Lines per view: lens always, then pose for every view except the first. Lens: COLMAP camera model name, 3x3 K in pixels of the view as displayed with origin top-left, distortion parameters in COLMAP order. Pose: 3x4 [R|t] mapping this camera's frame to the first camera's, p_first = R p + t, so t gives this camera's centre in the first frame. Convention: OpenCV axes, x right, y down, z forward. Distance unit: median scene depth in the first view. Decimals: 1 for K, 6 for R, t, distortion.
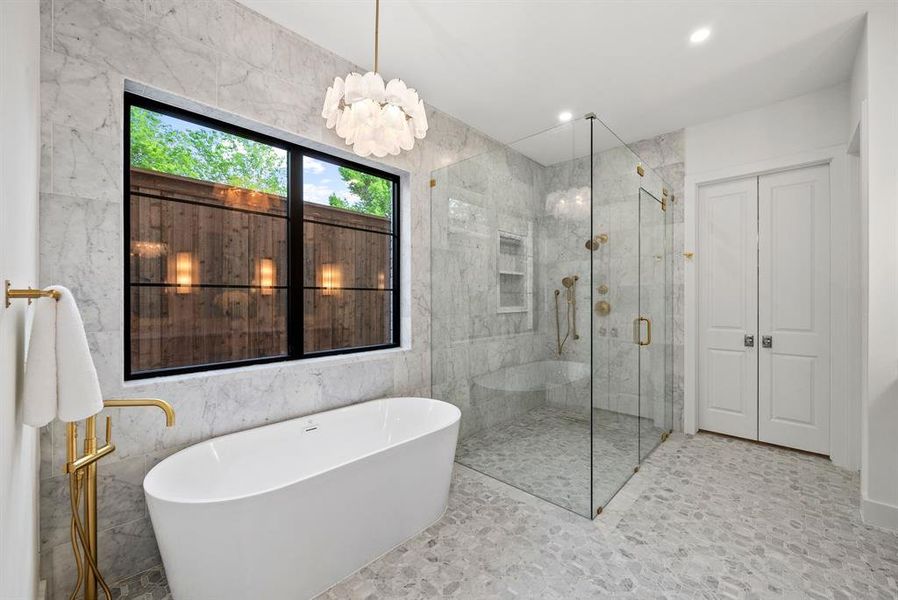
lens RADIAL K [[359.3, 0, 448.6], [0, 359.3, 295.7], [0, 0, 1]] dist [-0.000505, 0.000328]
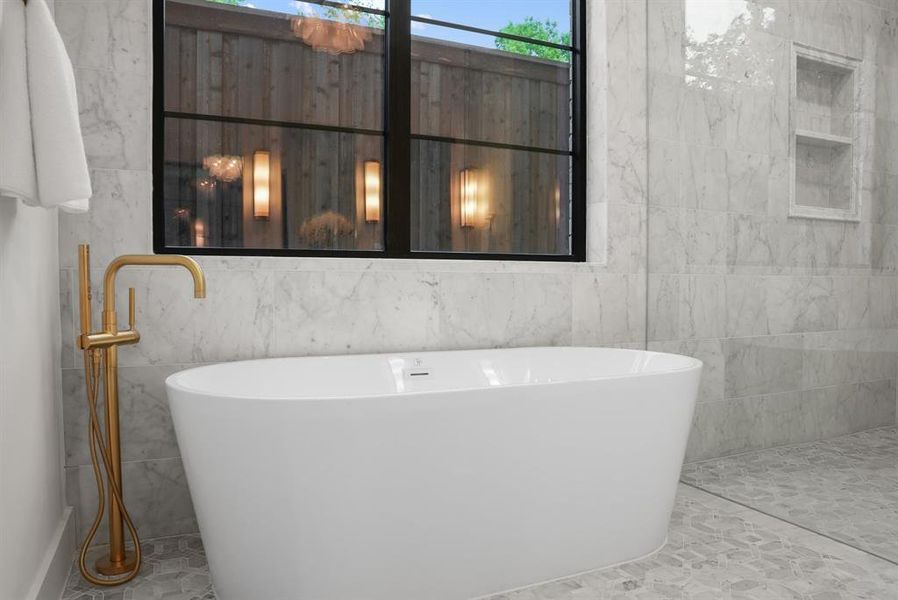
lens RADIAL K [[634.4, 0, 450.8], [0, 634.4, 306.2], [0, 0, 1]] dist [-0.108096, 0.063620]
pose [[0.932706, 0.021118, -0.360020, 0.015020], [-0.004864, 0.998930, 0.045993, 0.169247], [0.360606, -0.041147, 0.931810, 0.073576]]
